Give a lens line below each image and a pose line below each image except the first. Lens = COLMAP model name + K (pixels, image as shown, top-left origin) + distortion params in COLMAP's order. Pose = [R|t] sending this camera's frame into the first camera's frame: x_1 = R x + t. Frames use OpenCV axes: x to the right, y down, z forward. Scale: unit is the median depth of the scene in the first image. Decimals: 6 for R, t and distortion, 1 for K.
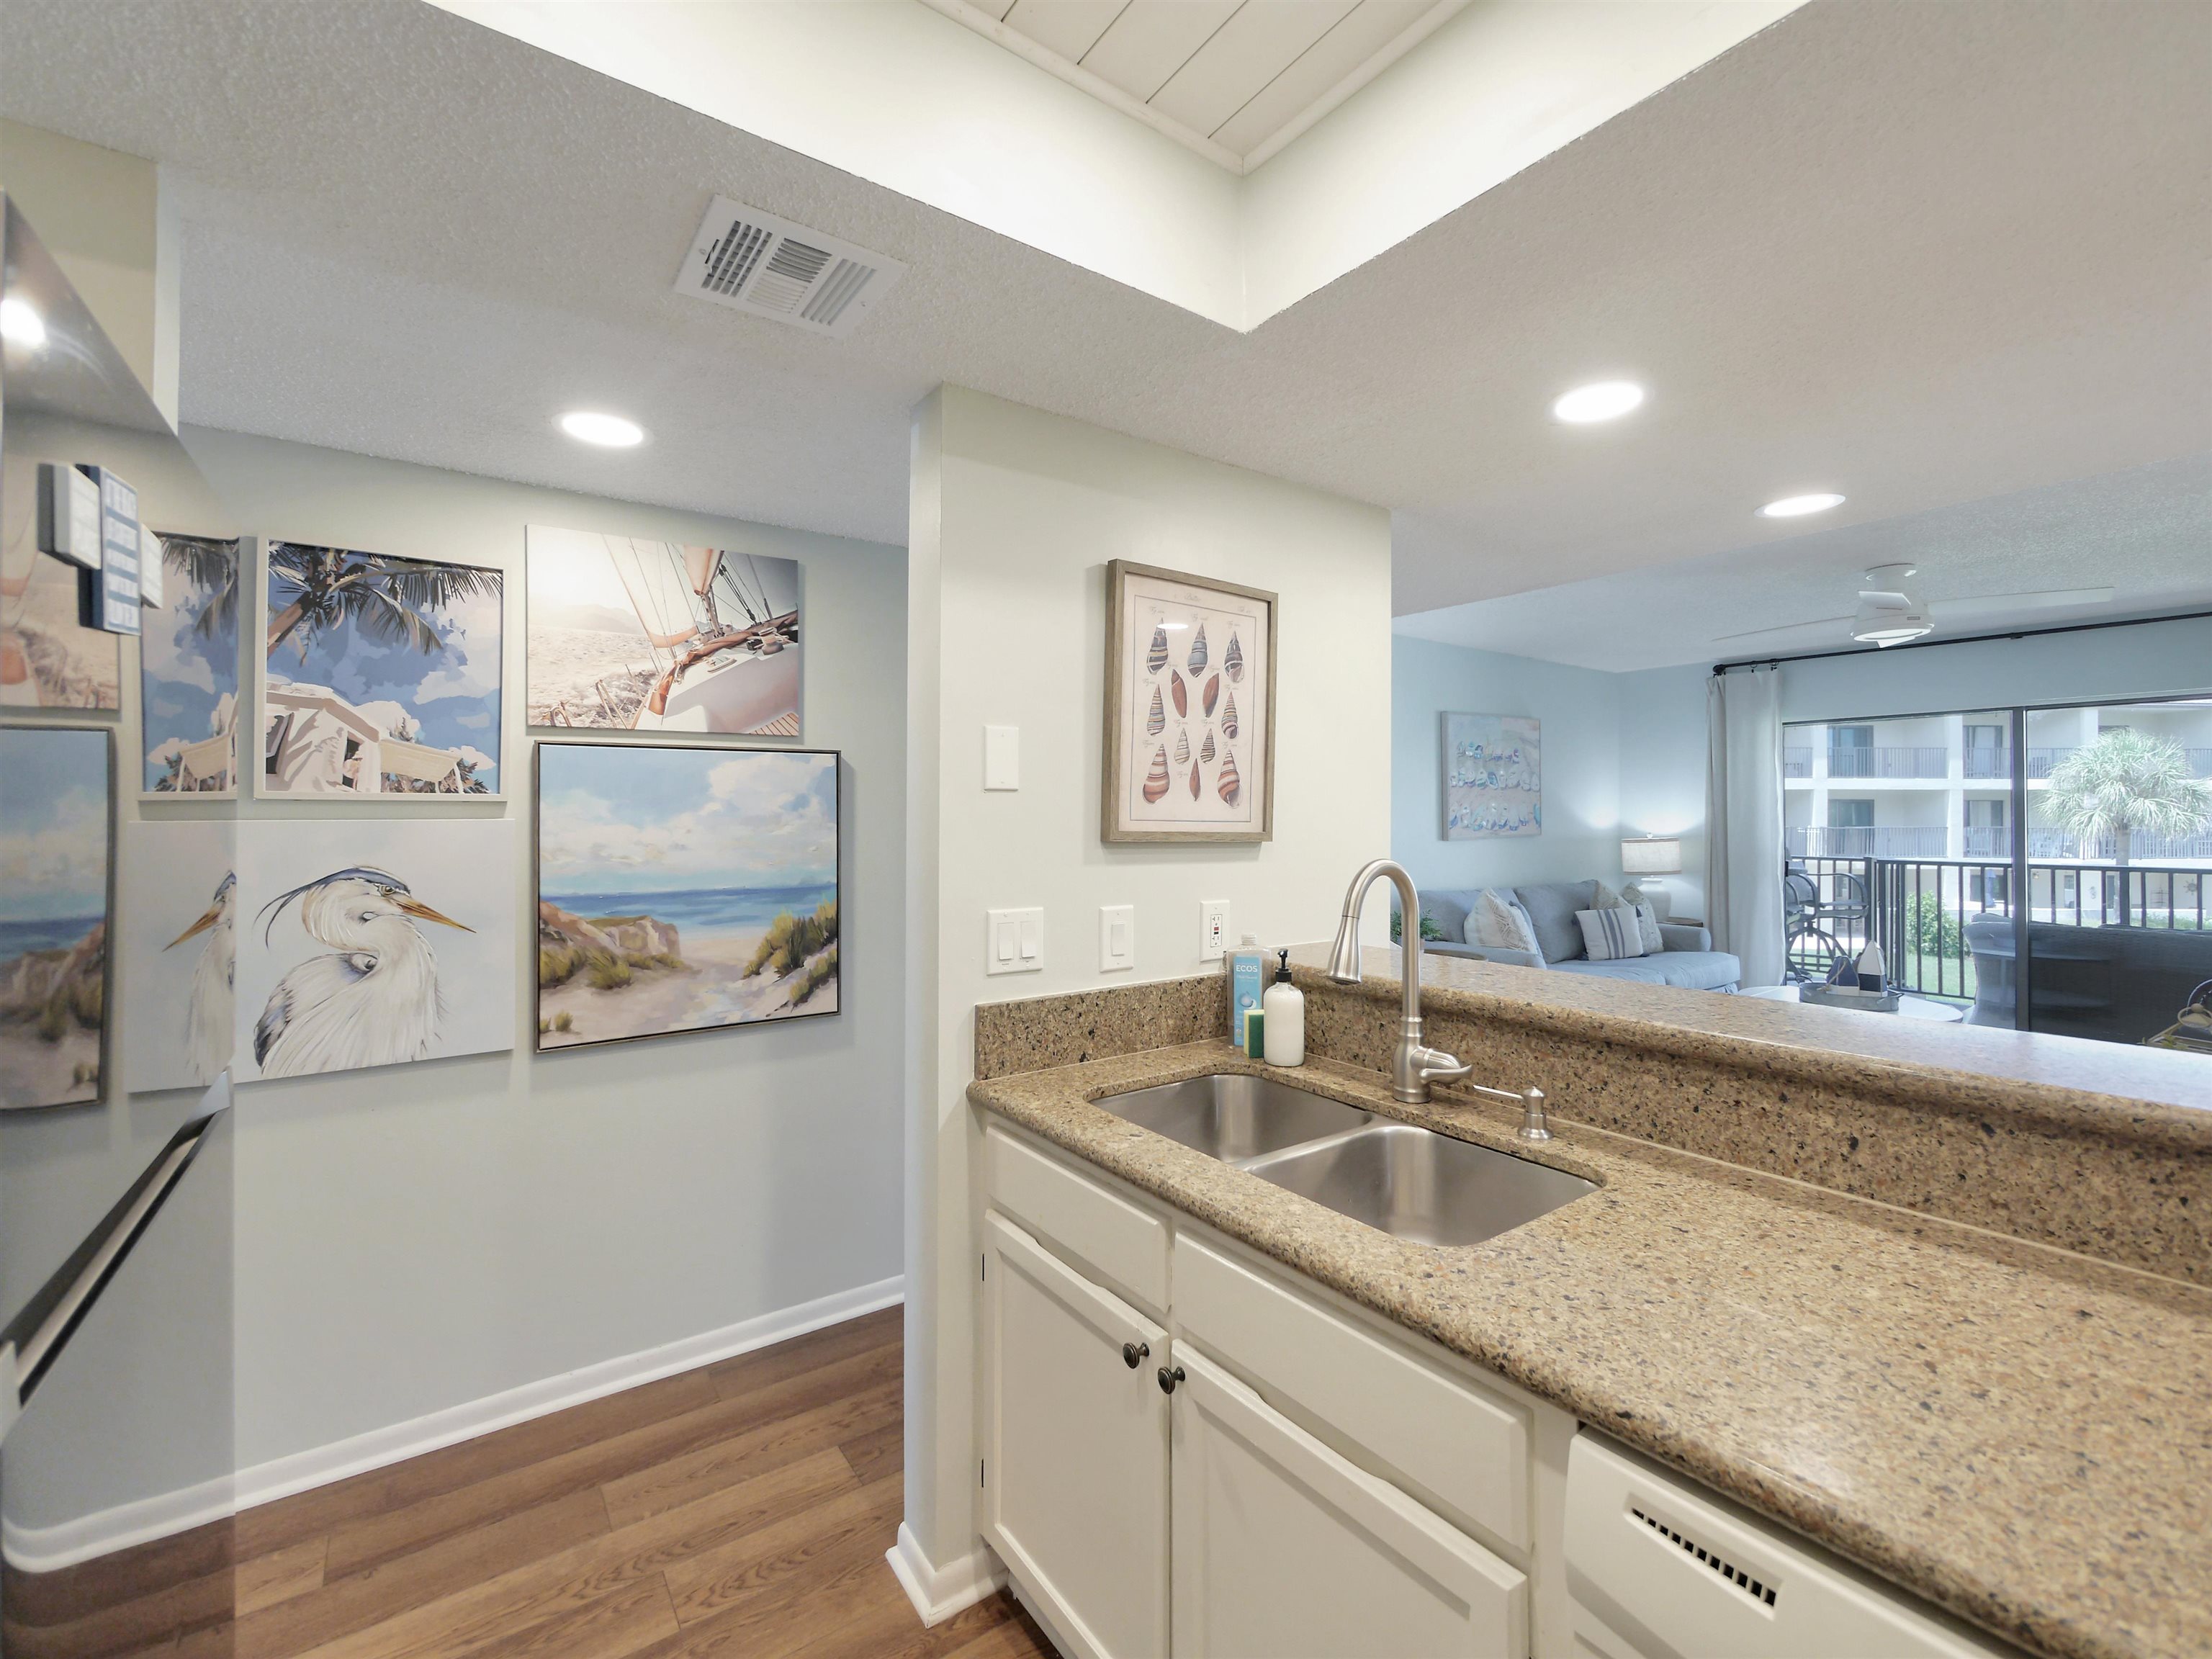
lens RADIAL K [[946.9, 0, 1104.7], [0, 946.9, 801.8], [0, 0, 1]] dist [-0.011044, 0.000324]
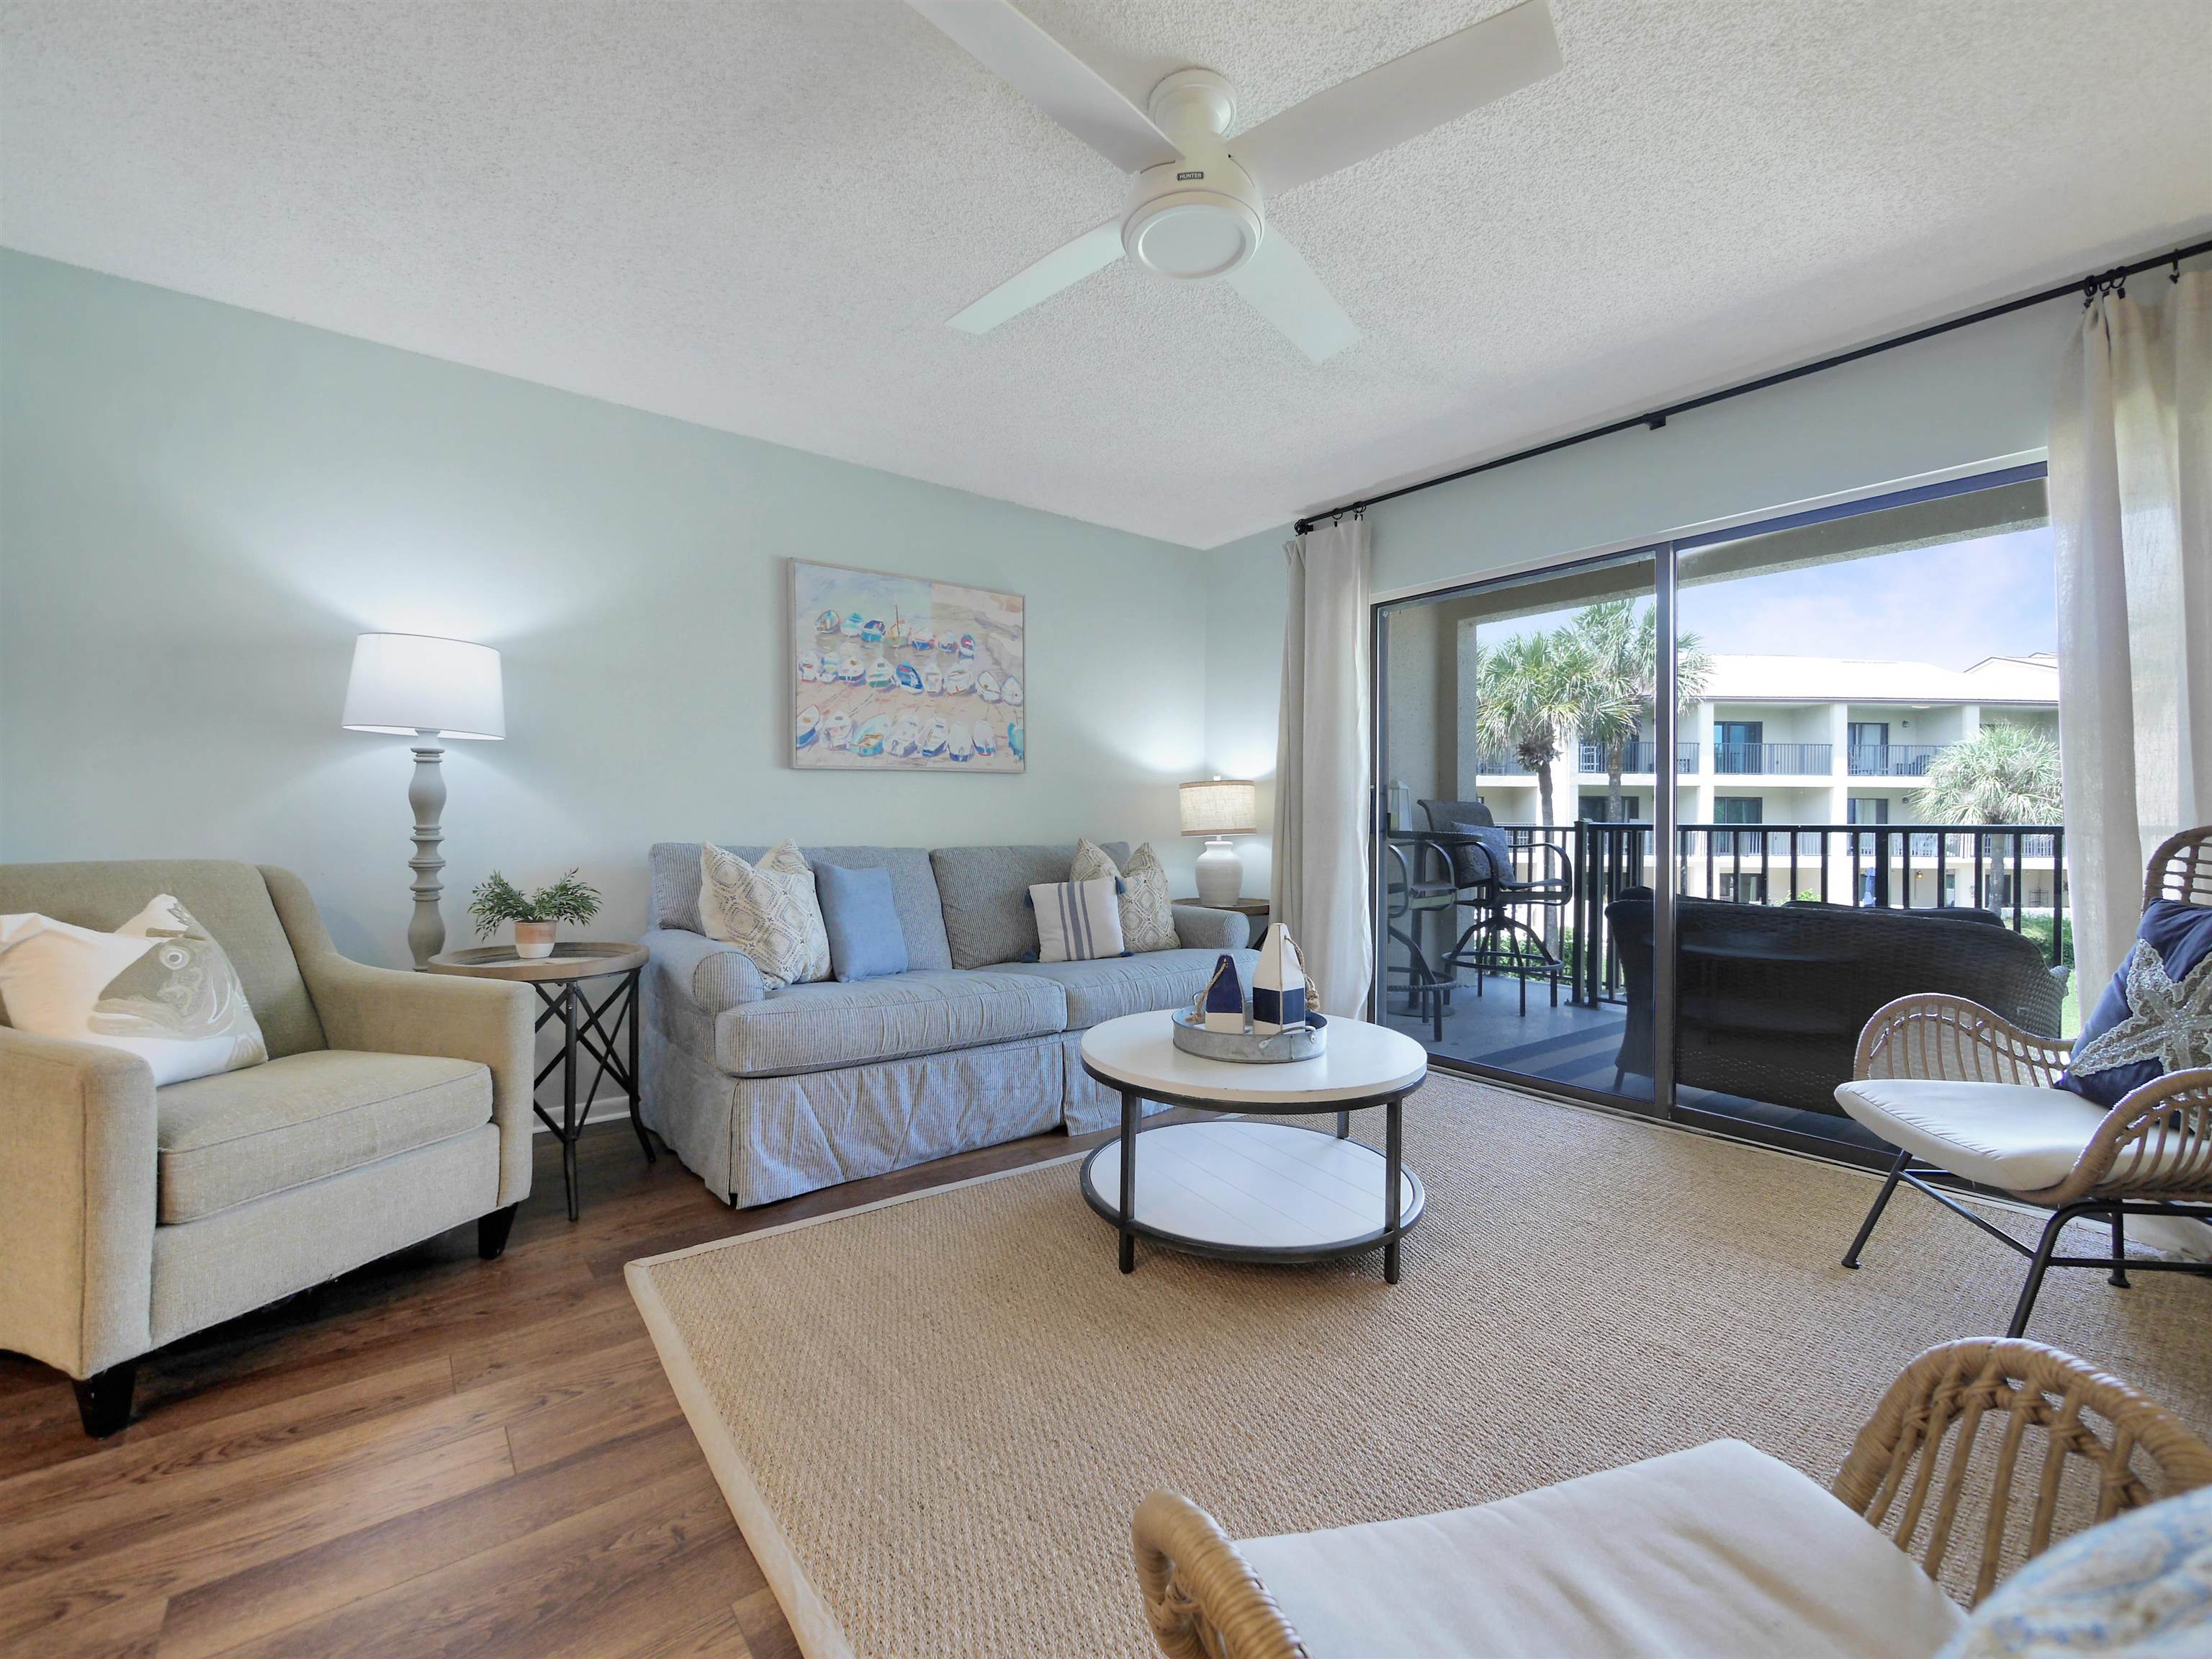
lens RADIAL K [[946.9, 0, 1110.4], [0, 946.9, 807.8], [0, 0, 1]] dist [-0.011044, 0.000324]
pose [[0.998362, 0.005775, 0.056918, 0.501829], [-0.005923, 0.999979, 0.002441, 0.060300], [-0.056903, -0.002774, 0.998376, 0.352692]]
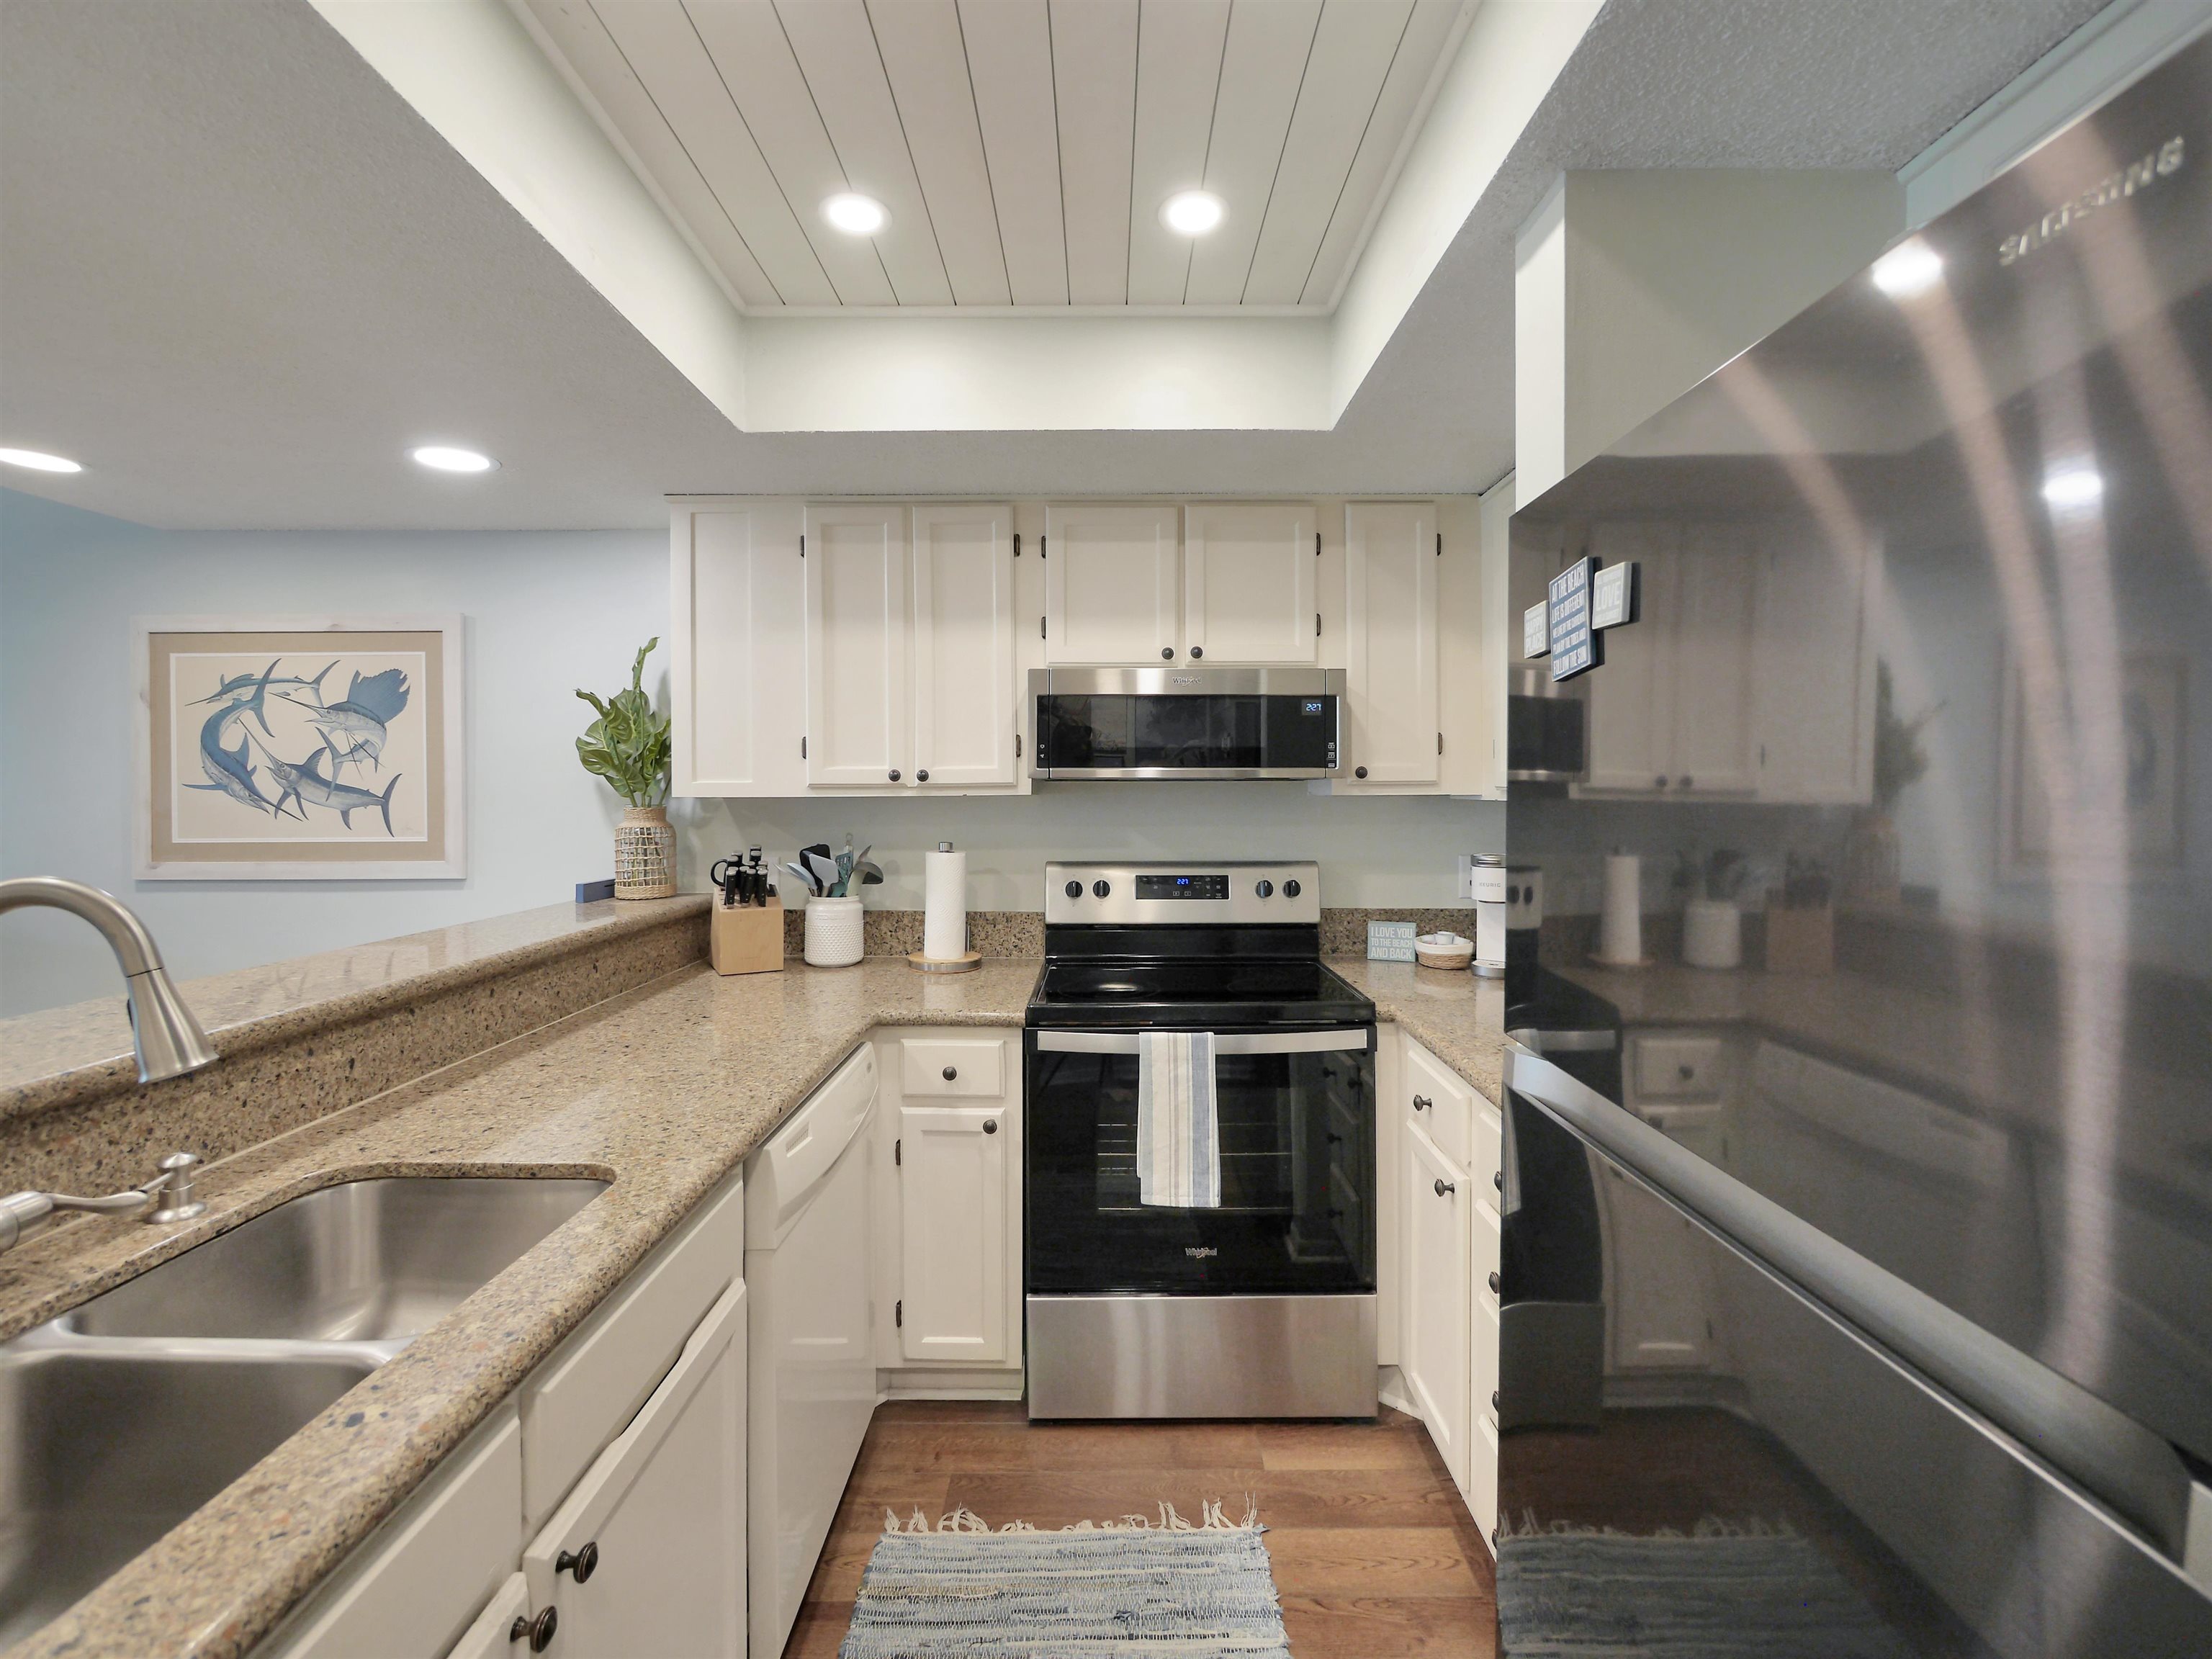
lens RADIAL K [[946.9, 0, 1105.7], [0, 946.9, 813.2], [0, 0, 1]] dist [-0.011044, 0.000324]
pose [[-0.811243, -0.010633, 0.584613, -0.586653], [-0.007276, 0.999941, 0.008090, 0.014957], [-0.584664, 0.002310, -0.811272, 1.157287]]
